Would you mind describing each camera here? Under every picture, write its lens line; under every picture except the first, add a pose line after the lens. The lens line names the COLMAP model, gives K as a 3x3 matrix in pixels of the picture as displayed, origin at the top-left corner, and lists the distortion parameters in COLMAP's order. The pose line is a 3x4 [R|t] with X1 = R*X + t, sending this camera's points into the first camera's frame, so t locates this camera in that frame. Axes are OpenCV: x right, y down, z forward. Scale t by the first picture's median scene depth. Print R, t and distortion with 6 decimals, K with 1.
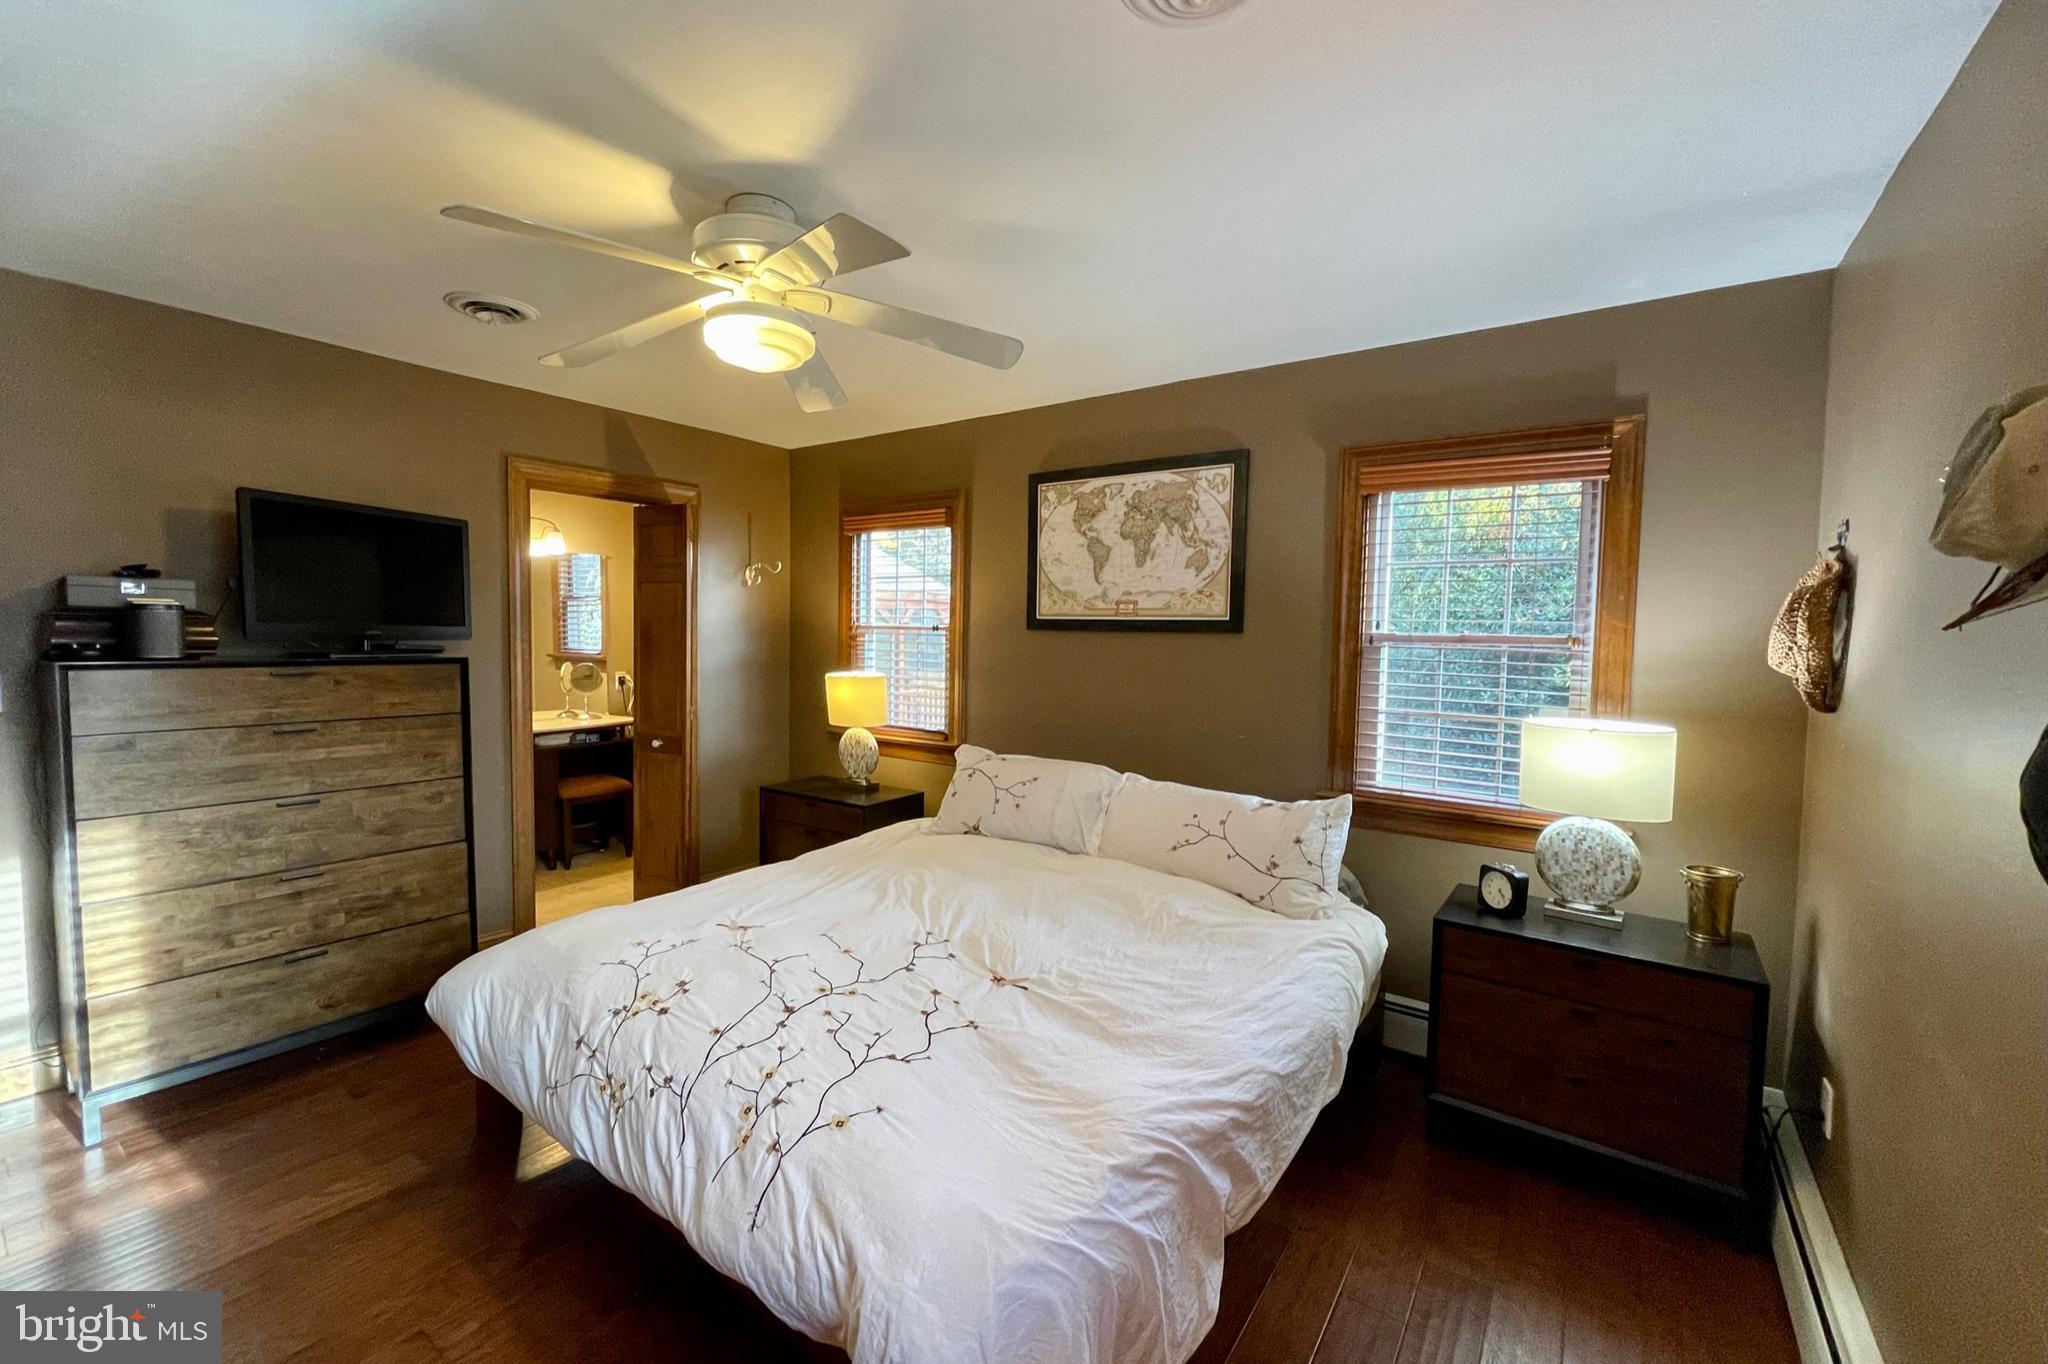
lens RADIAL K [[825.9, 0, 1020.7], [0, 825.9, 695.3], [0, 0, 1]] dist [-0.003595, -0.000614]
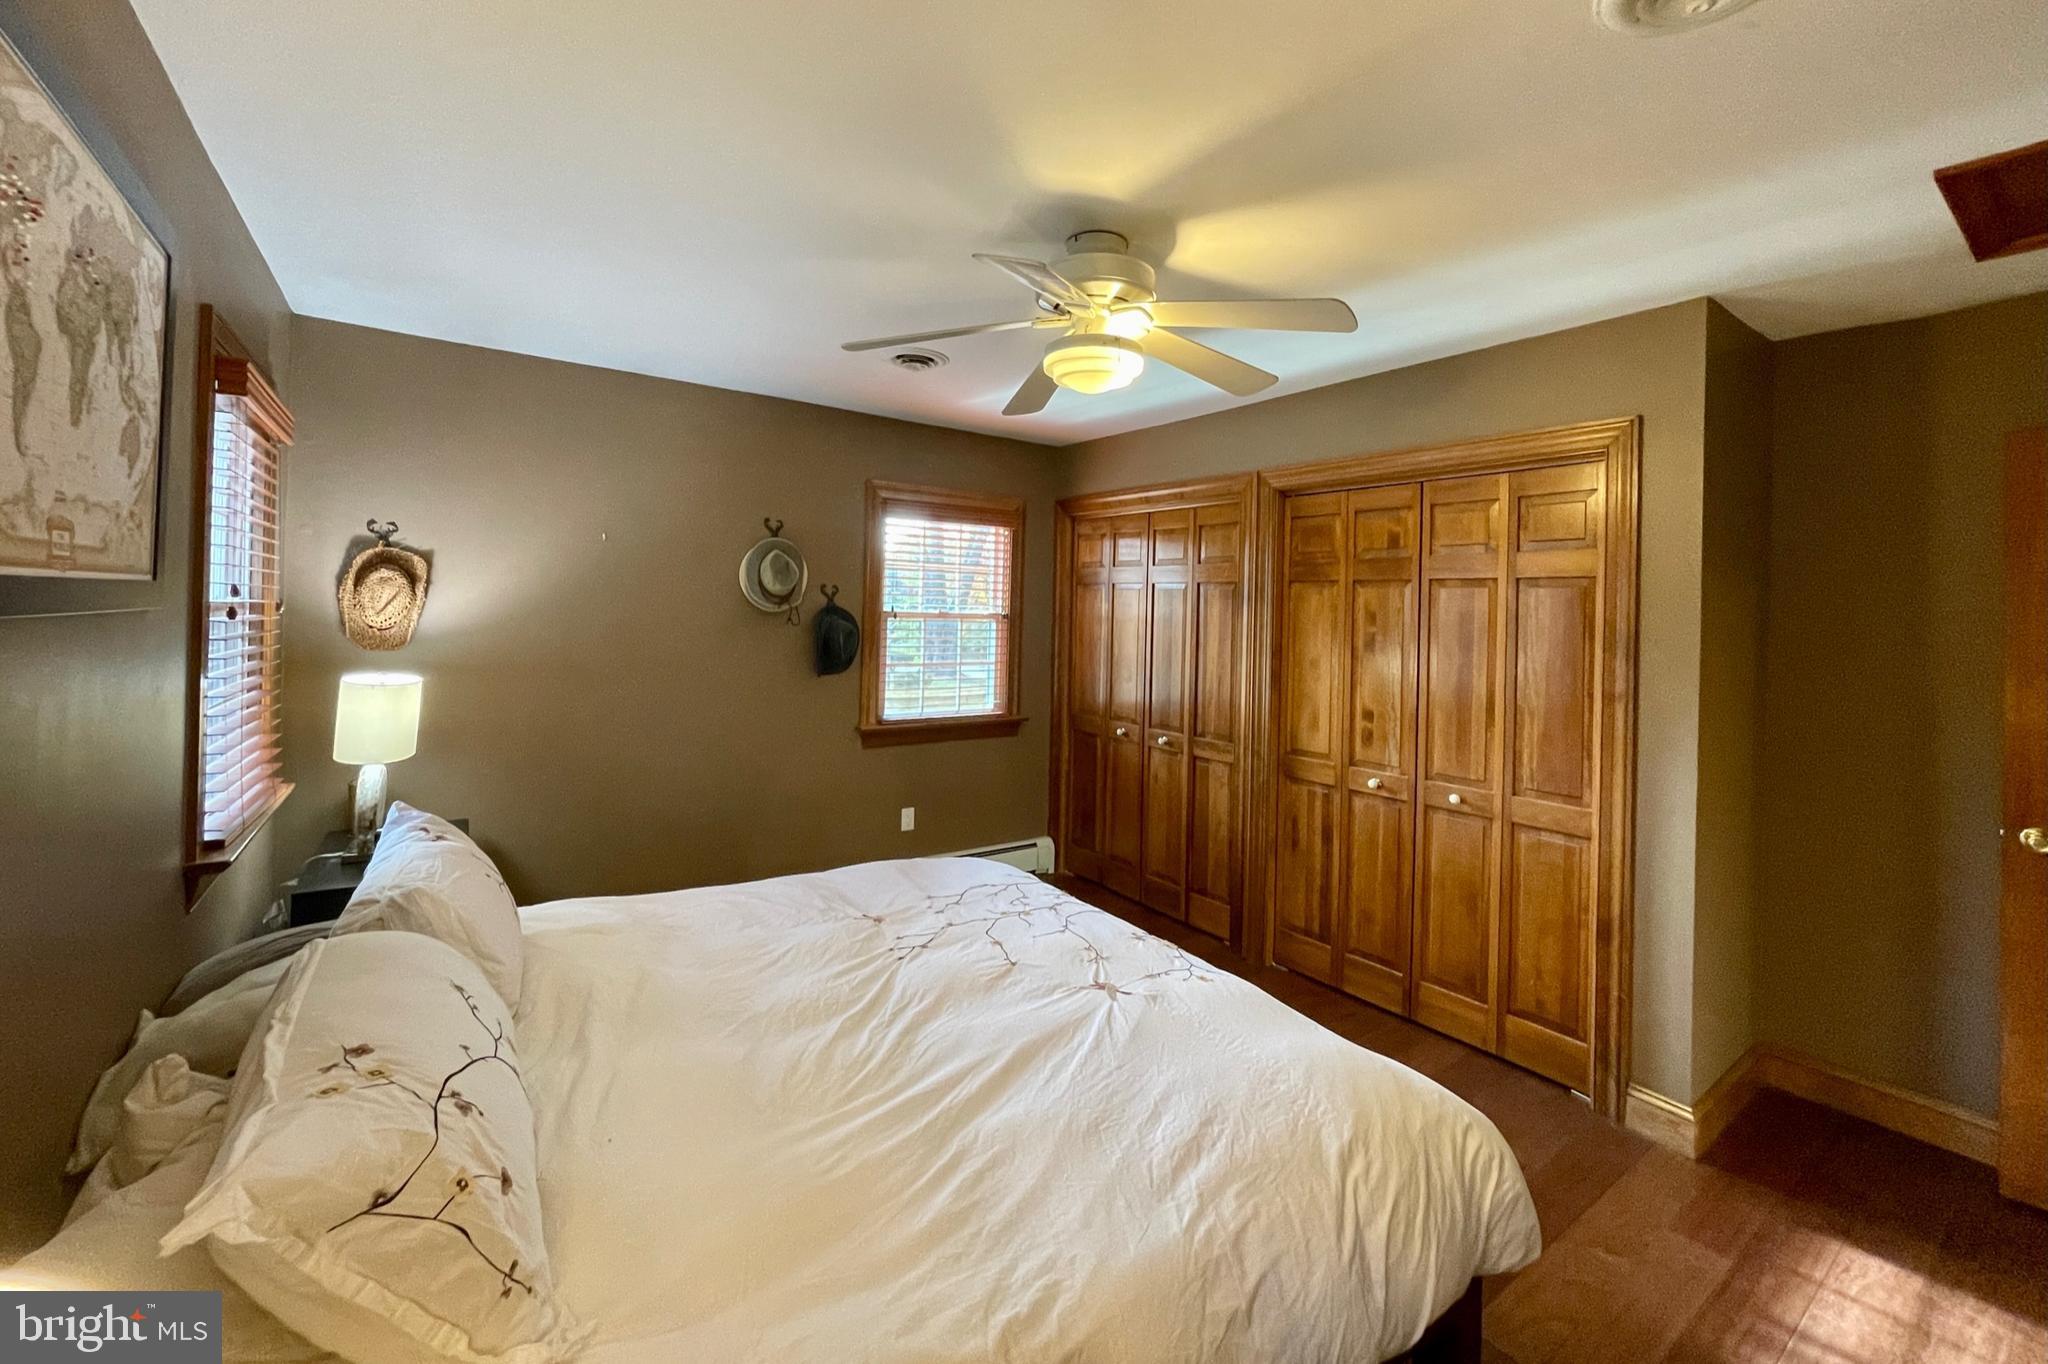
lens RADIAL K [[825.9, 0, 1035.5], [0, 825.9, 613.8], [0, 0, 1]] dist [-0.003595, -0.000614]
pose [[-0.950142, -0.045934, 0.308415, -0.361827], [-0.020336, 0.996113, 0.085707, -0.119545], [-0.311153, 0.075162, -0.947383, 1.256404]]
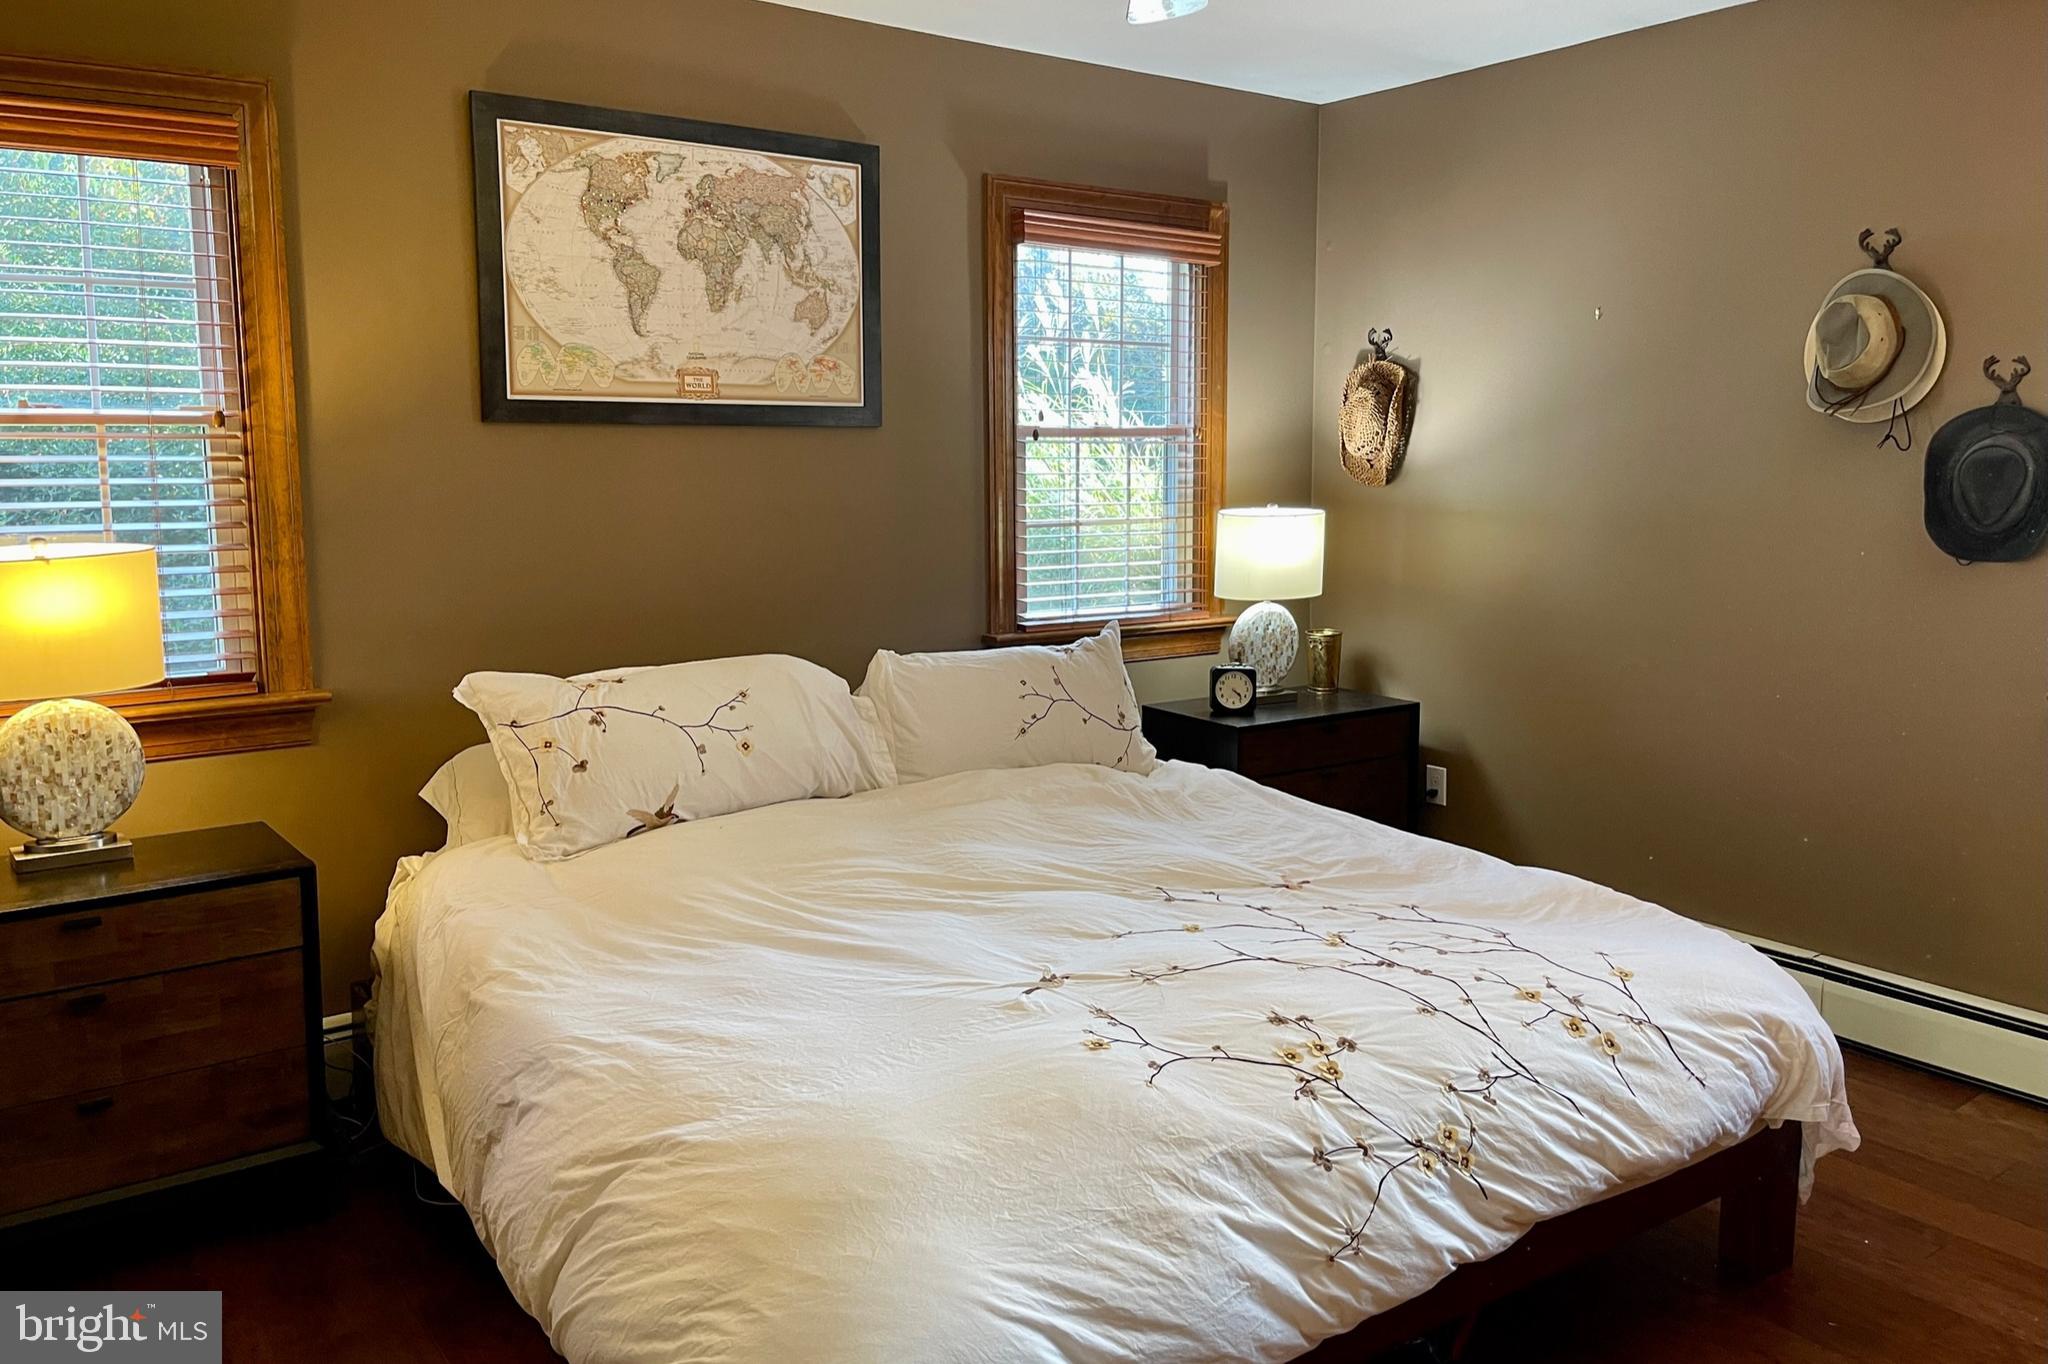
lens RADIAL K [[1550.5, 0, 1018.4], [0, 1550.5, 662.3], [0, 0, 1]] dist [0.030681, -0.021537]
pose [[0.307277, -0.147857, 0.940063, -0.882581], [0.080705, 0.988346, 0.129071, -0.038025], [-0.948192, 0.036208, 0.315629, 0.485979]]
